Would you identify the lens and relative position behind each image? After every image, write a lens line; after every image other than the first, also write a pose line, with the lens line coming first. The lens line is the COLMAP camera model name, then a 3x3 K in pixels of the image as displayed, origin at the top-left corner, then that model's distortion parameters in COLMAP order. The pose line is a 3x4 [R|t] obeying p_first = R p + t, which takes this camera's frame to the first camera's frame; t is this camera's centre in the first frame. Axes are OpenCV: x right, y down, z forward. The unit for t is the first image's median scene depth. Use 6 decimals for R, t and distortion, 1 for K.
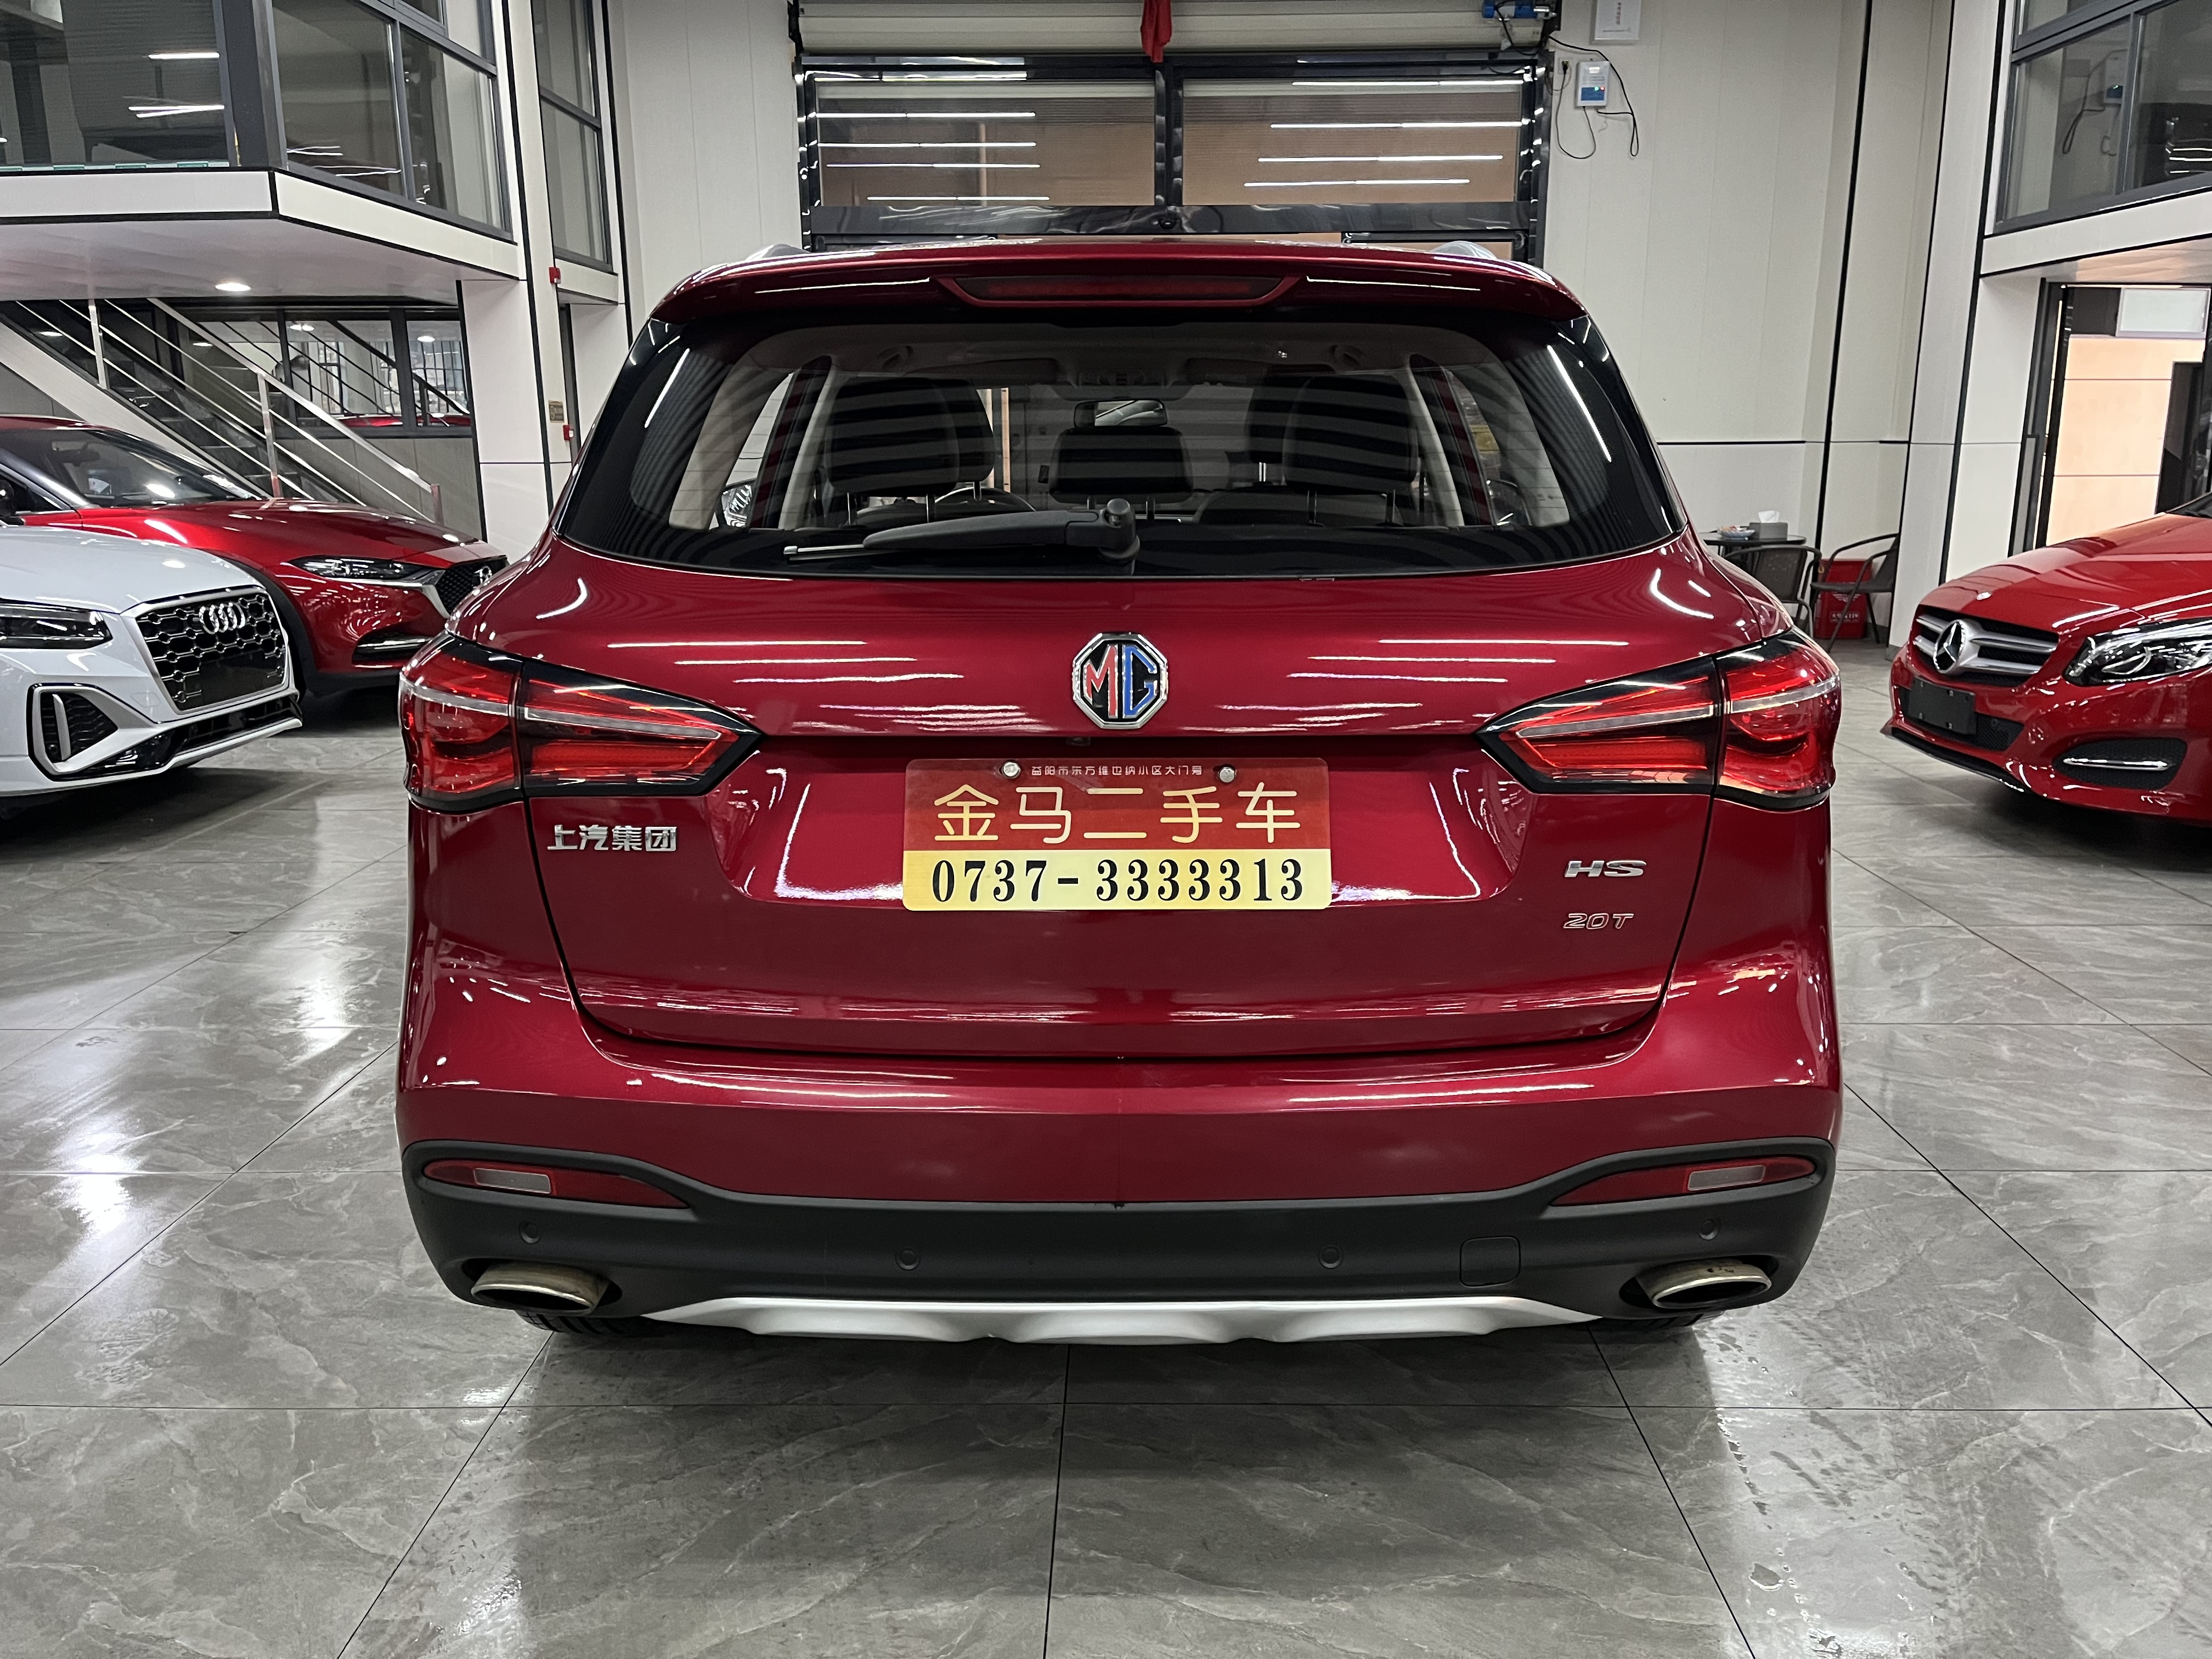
lens RADIAL K [[1693.6, 0, 1129.8], [0, 1693.6, 828.0], [0, 0, 1]] dist [0.032363, -0.032057]
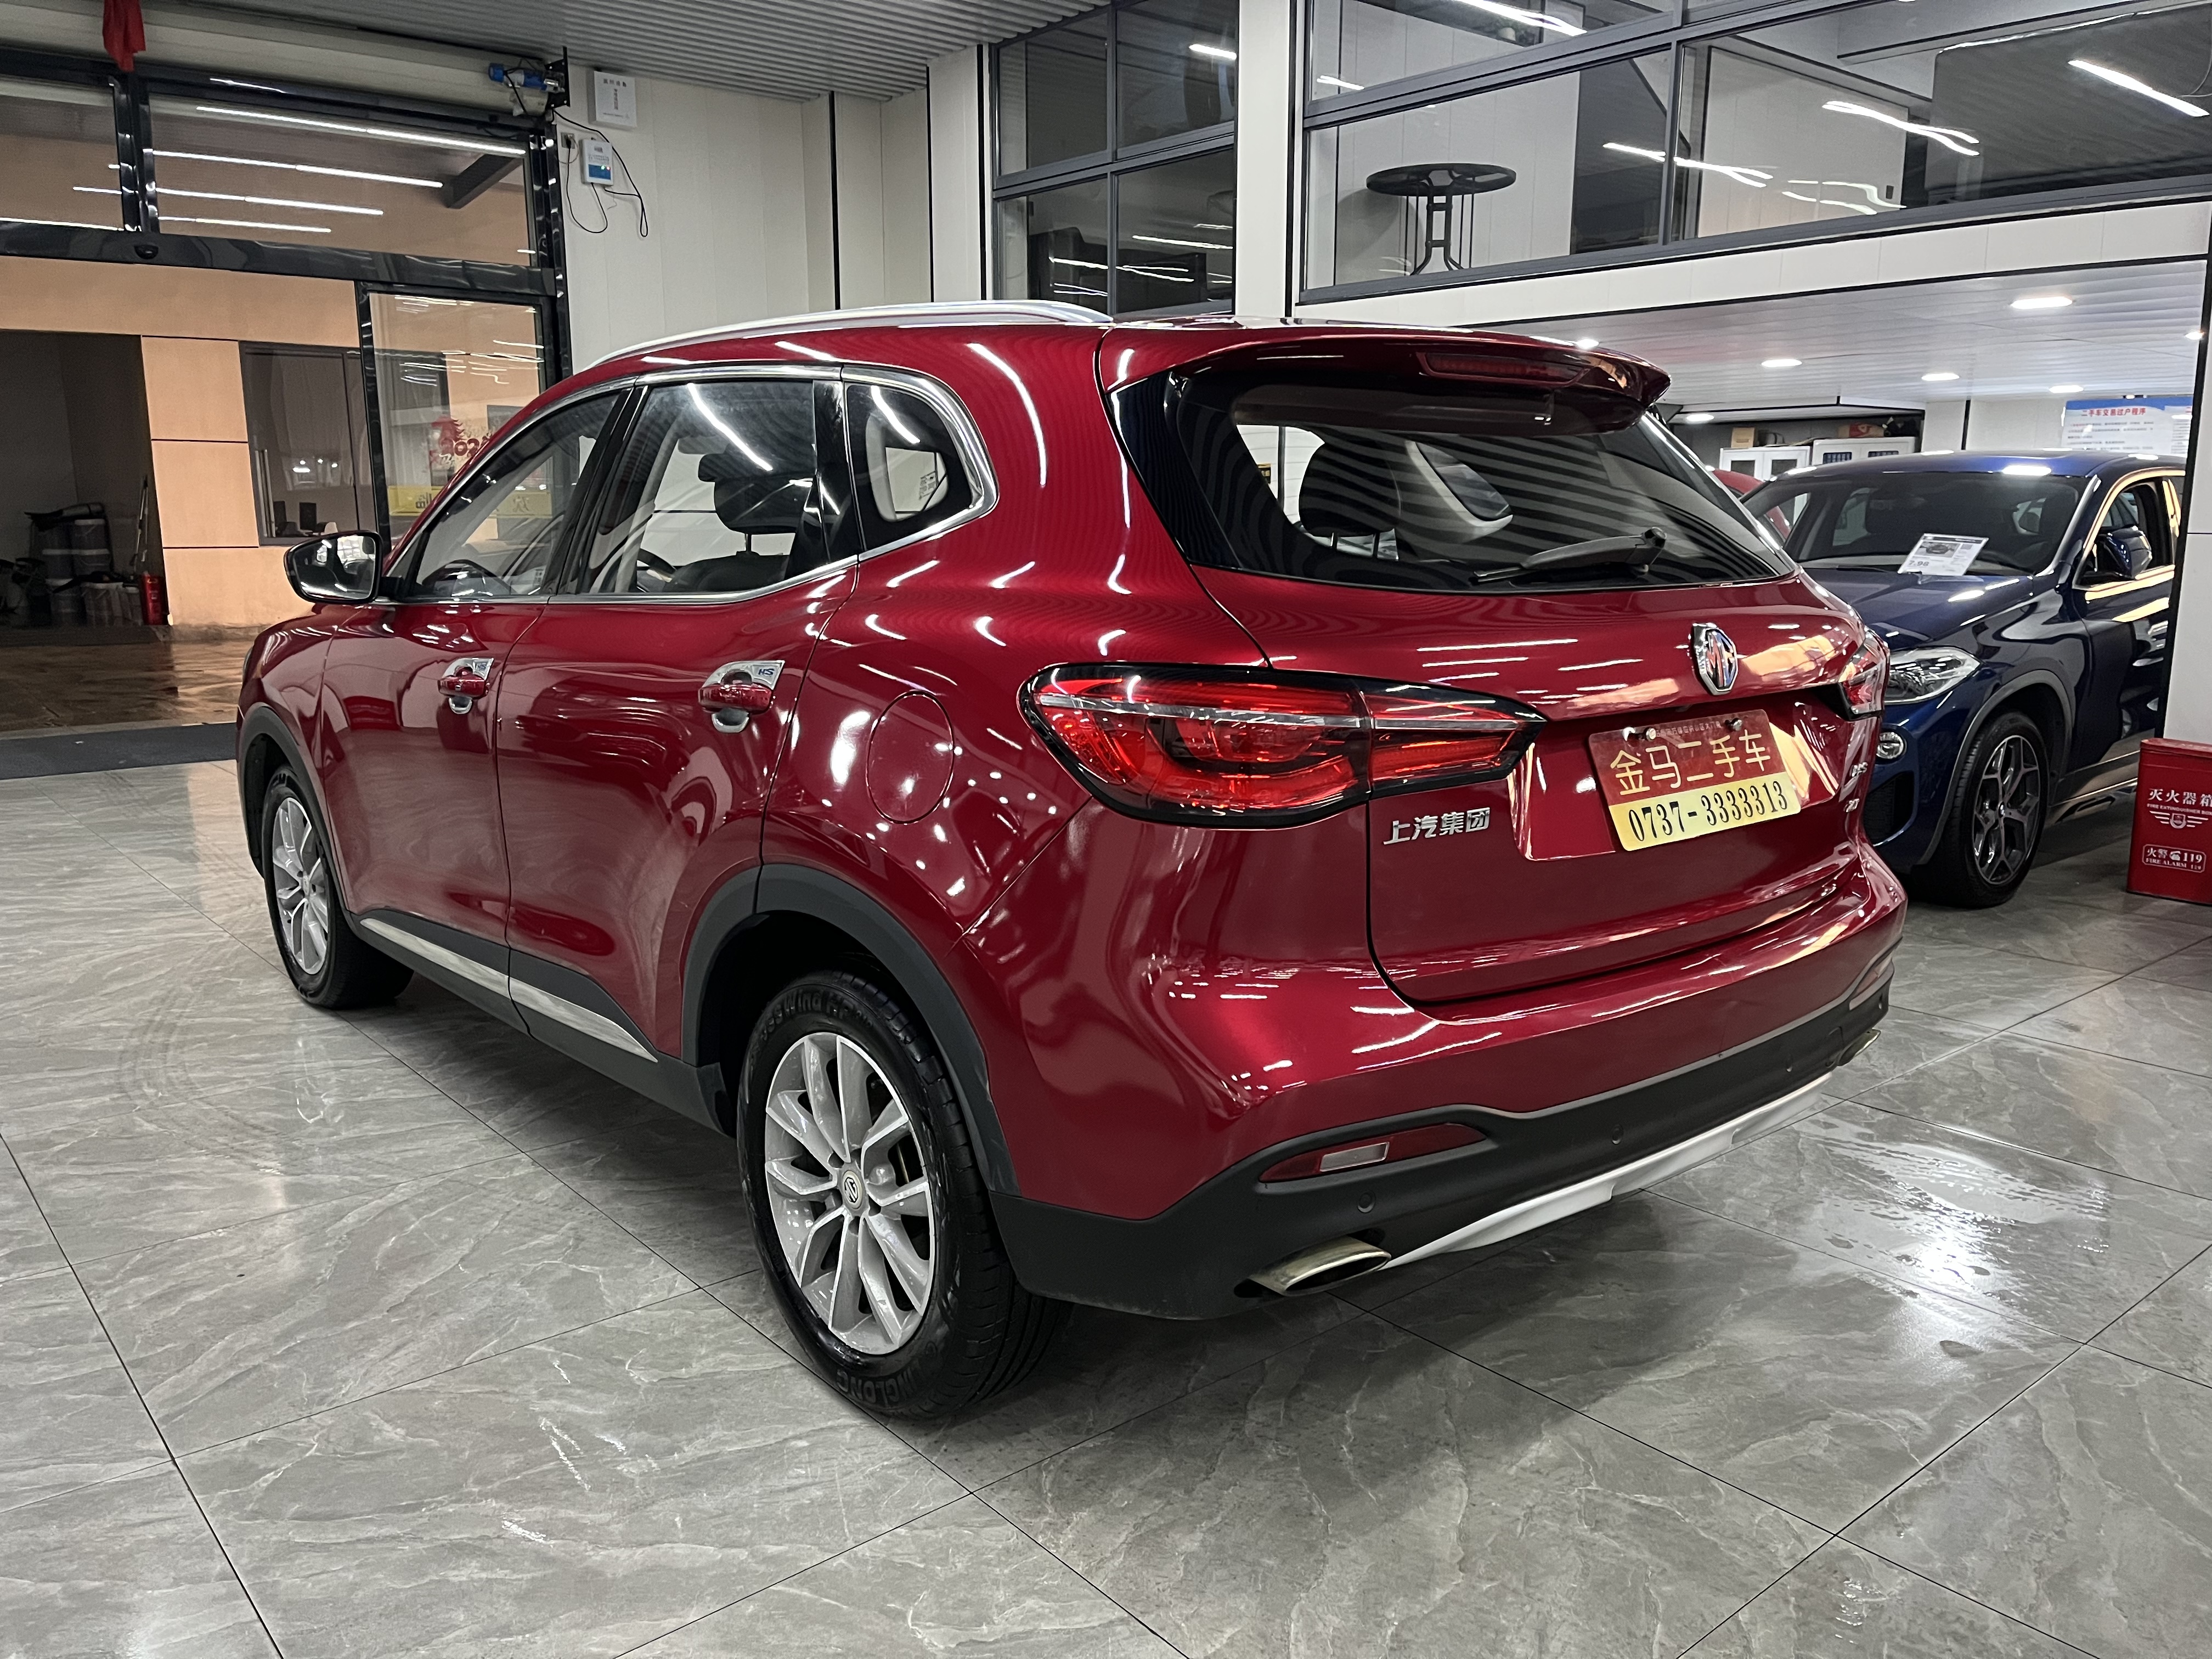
lens RADIAL K [[1693.6, 0, 1128.0], [0, 1693.6, 851.9], [0, 0, 1]] dist [0.032363, -0.032057]
pose [[0.761141, -0.127539, 0.635923, -1.022741], [0.145644, 0.989045, 0.024039, -0.029621], [-0.632022, 0.074321, 0.771378, 0.219155]]
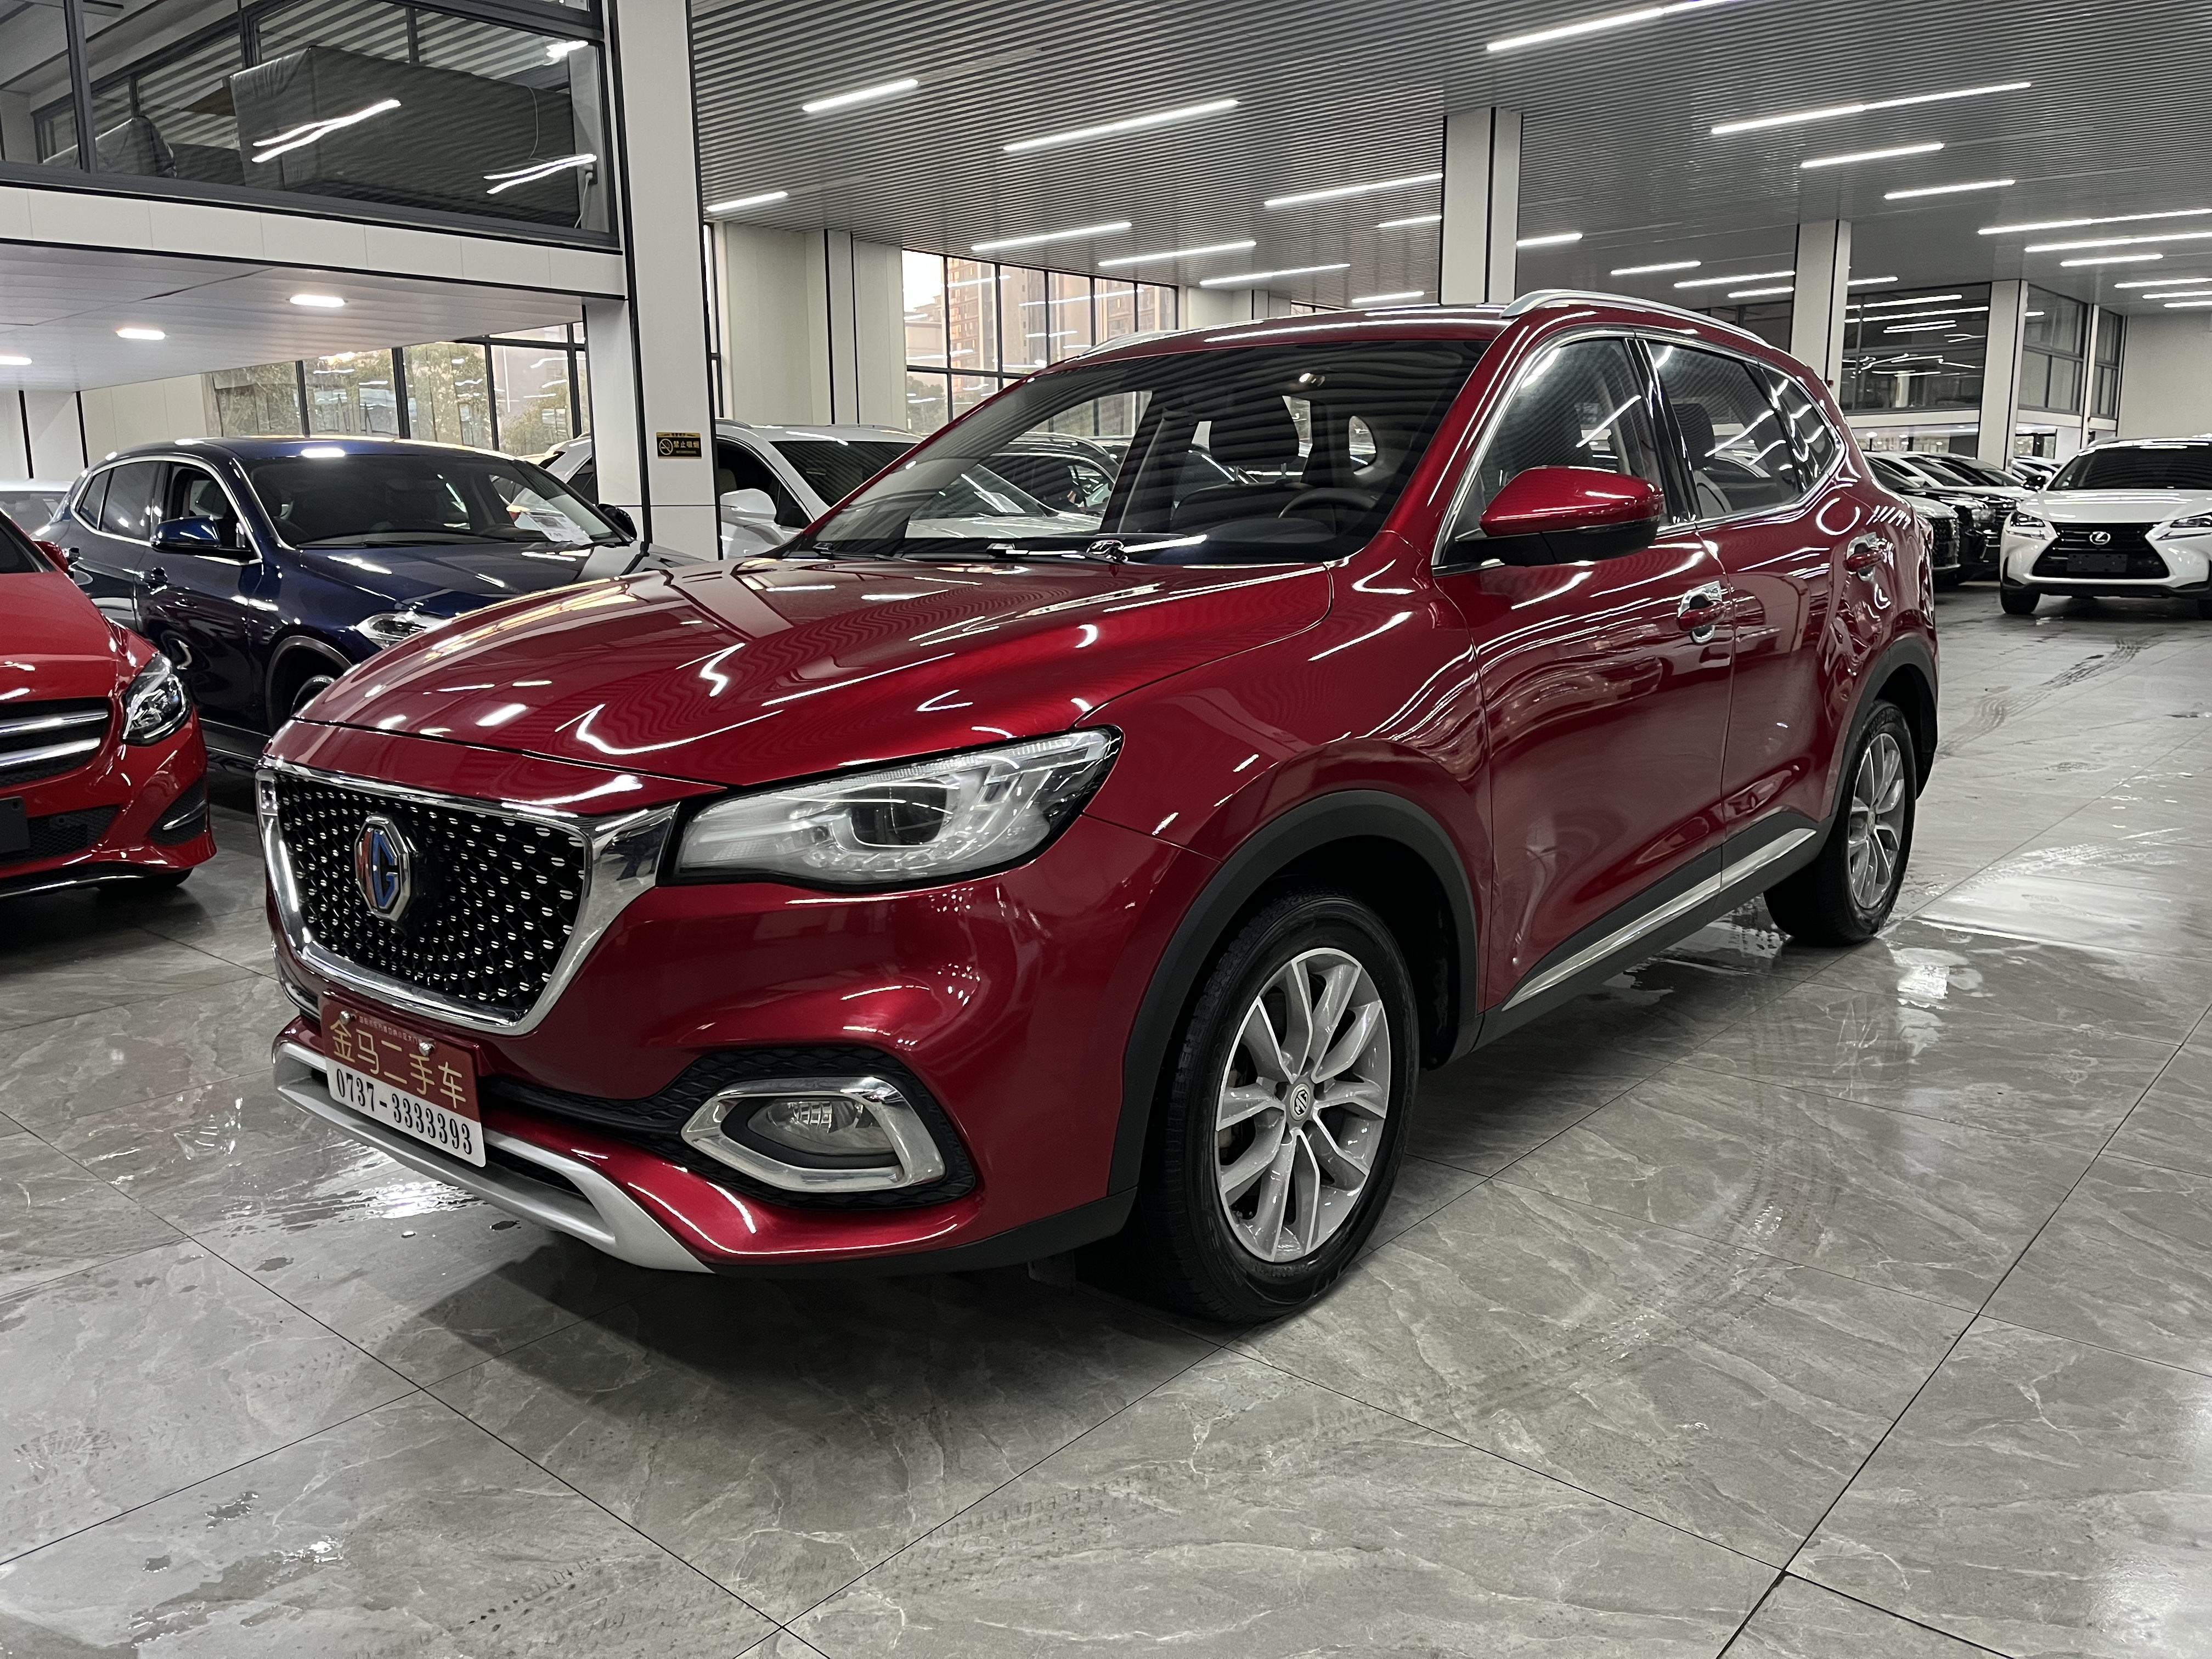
lens RADIAL K [[1693.6, 0, 1096.9], [0, 1693.6, 819.0], [0, 0, 1]] dist [0.032363, -0.032057]
pose [[-0.755128, -0.111278, 0.646064, -1.110801], [0.164785, 0.921631, 0.351344, -0.750429], [-0.634530, 0.371771, -0.677612, 3.465543]]
